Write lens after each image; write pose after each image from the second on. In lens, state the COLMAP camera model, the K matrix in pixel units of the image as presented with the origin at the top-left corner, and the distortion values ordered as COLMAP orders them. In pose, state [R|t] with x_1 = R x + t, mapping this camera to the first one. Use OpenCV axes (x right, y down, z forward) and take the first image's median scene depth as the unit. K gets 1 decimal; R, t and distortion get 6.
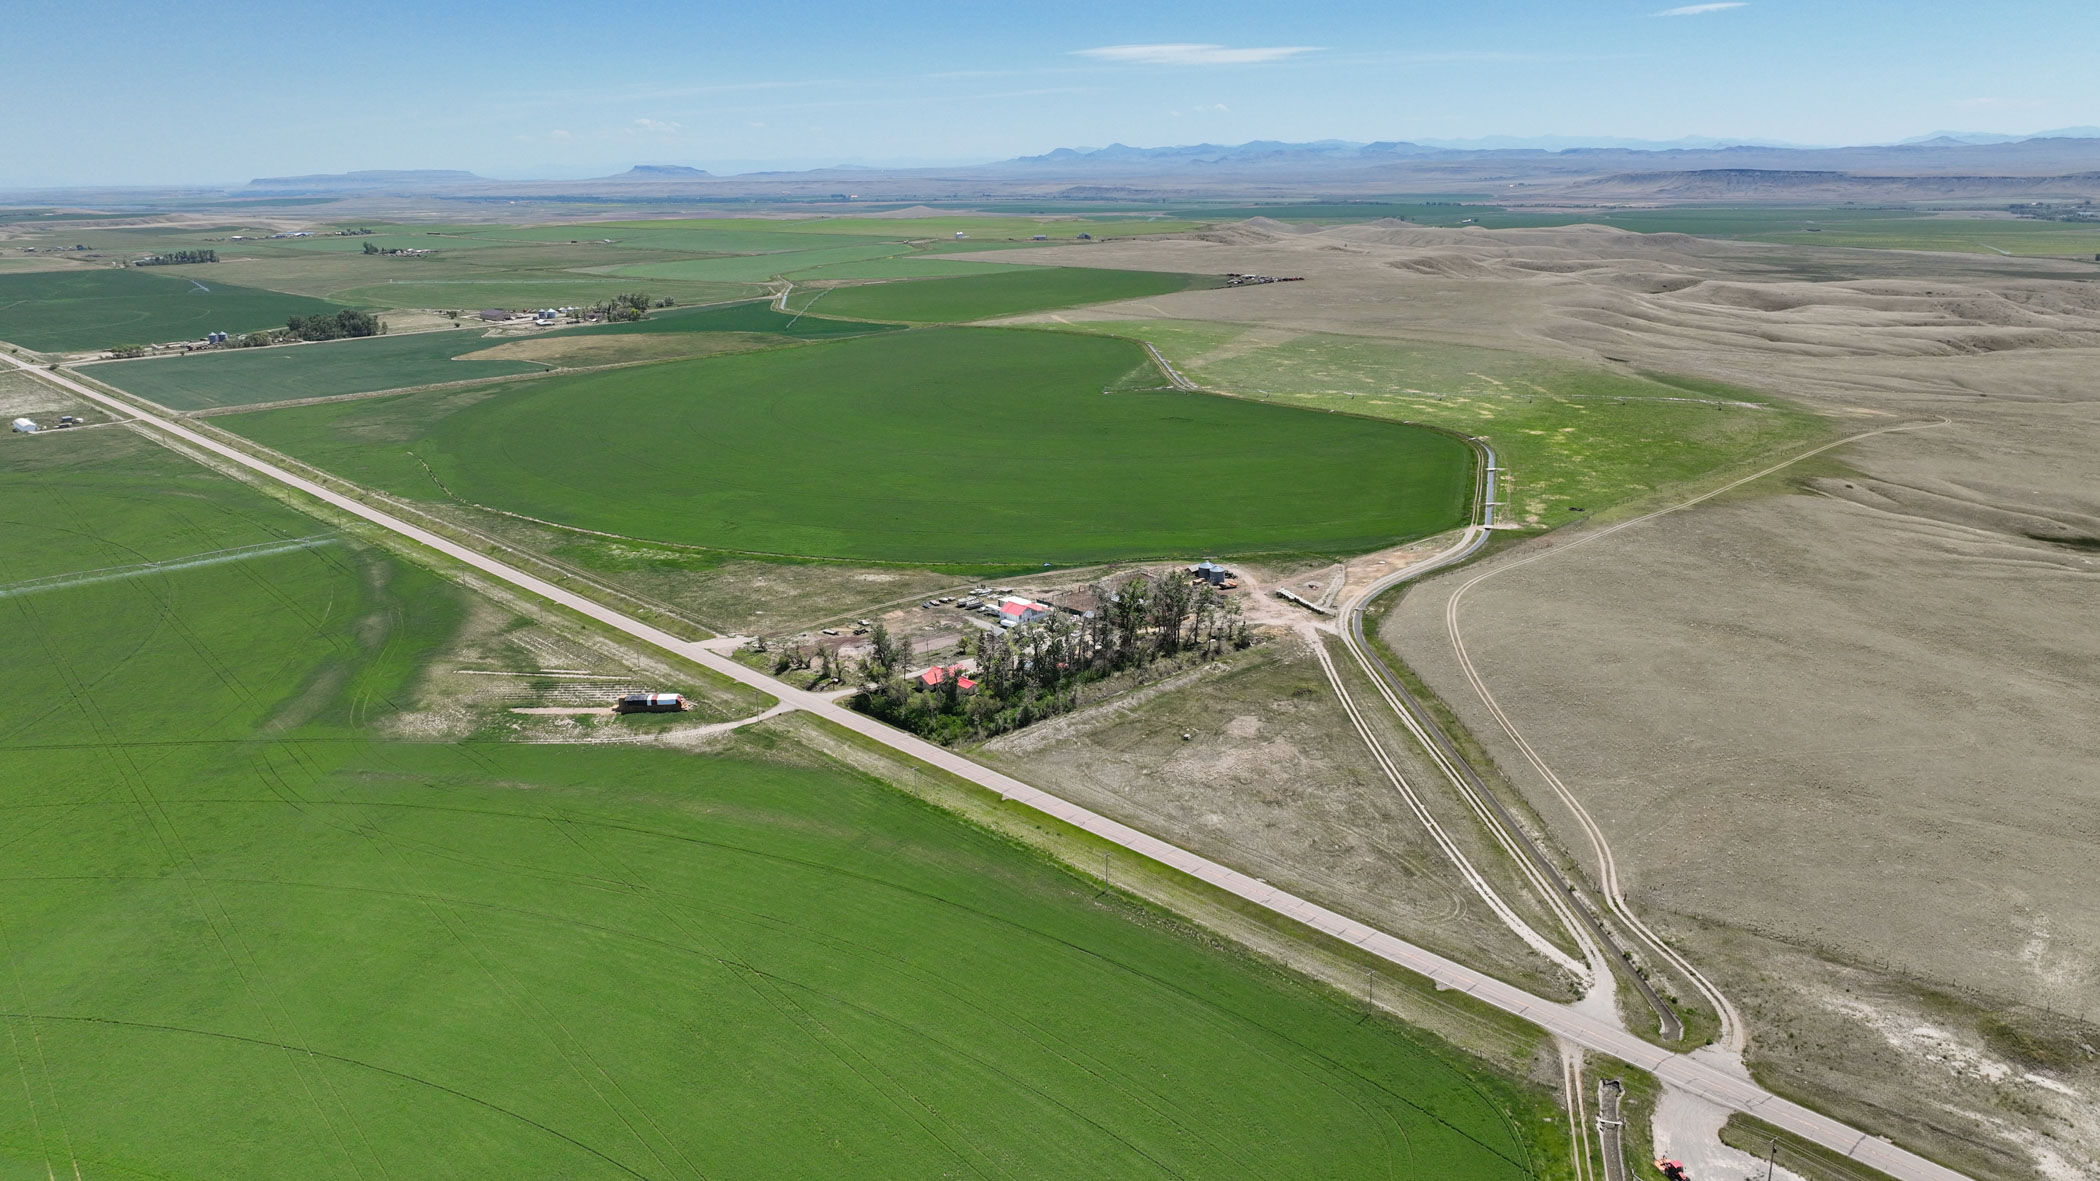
lens RADIAL K [[1489.3, 0, 1059.5], [0, 1489.3, 589.5], [0, 0, 1]] dist [0.005831, 0.002267]
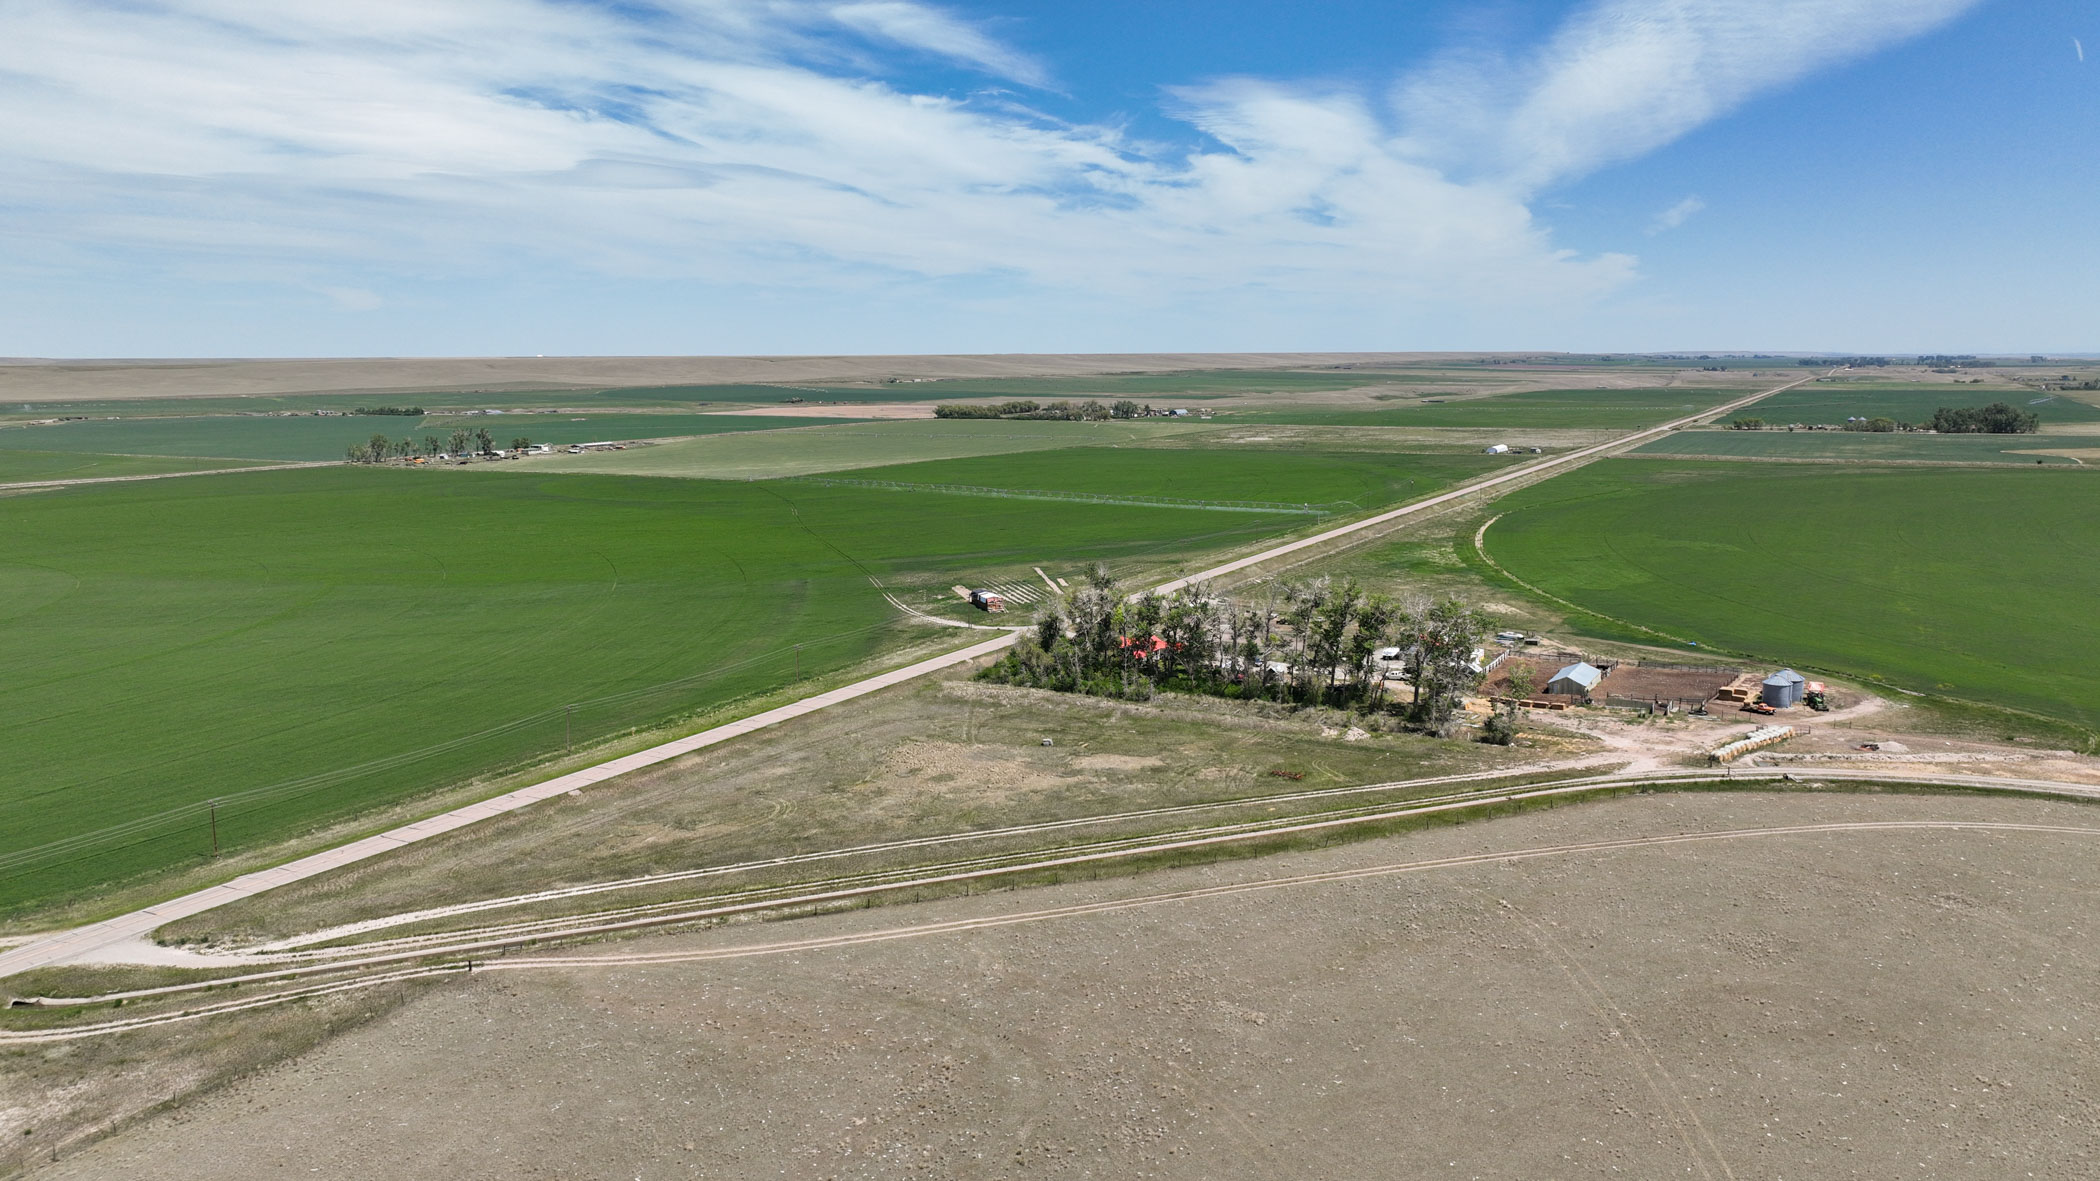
lens RADIAL K [[1489.3, 0, 1059.5], [0, 1489.3, 589.5], [0, 0, 1]] dist [0.005831, 0.002267]
pose [[0.306366, 0.166274, -0.937279, 0.705477], [-0.262857, 0.961120, 0.084584, -0.030199], [0.914902, 0.220456, 0.338161, 0.719598]]
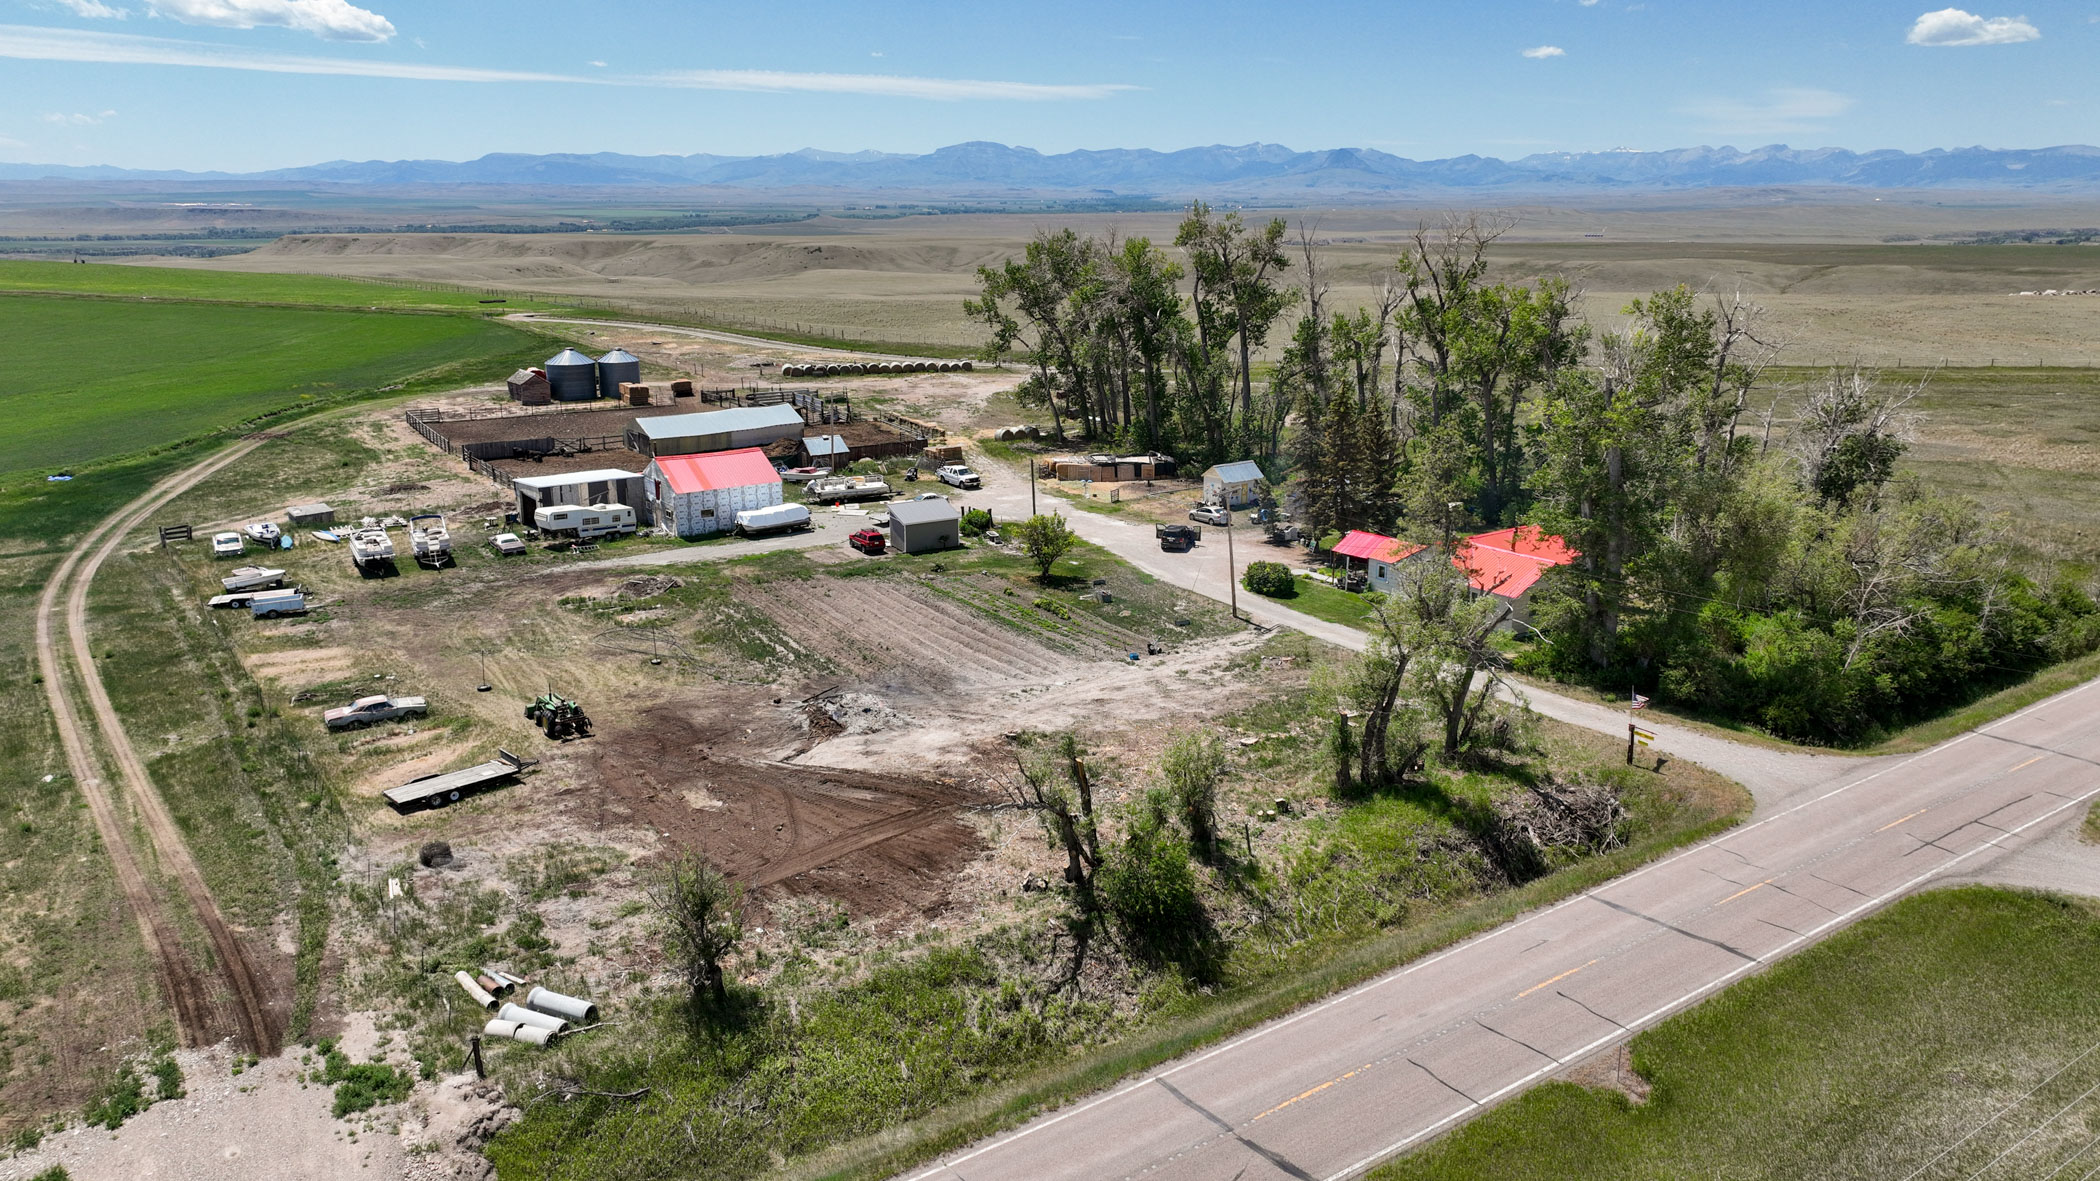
lens RADIAL K [[1535.7, 0, 1054.0], [0, 1535.7, 562.9], [0, 0, 1]] dist [0.005367, 0.003340]
pose [[0.123529, -0.206136, 0.970695, -0.341976], [0.263869, 0.949794, 0.168118, -0.002225], [-0.956616, 0.235369, 0.171720, 1.091603]]
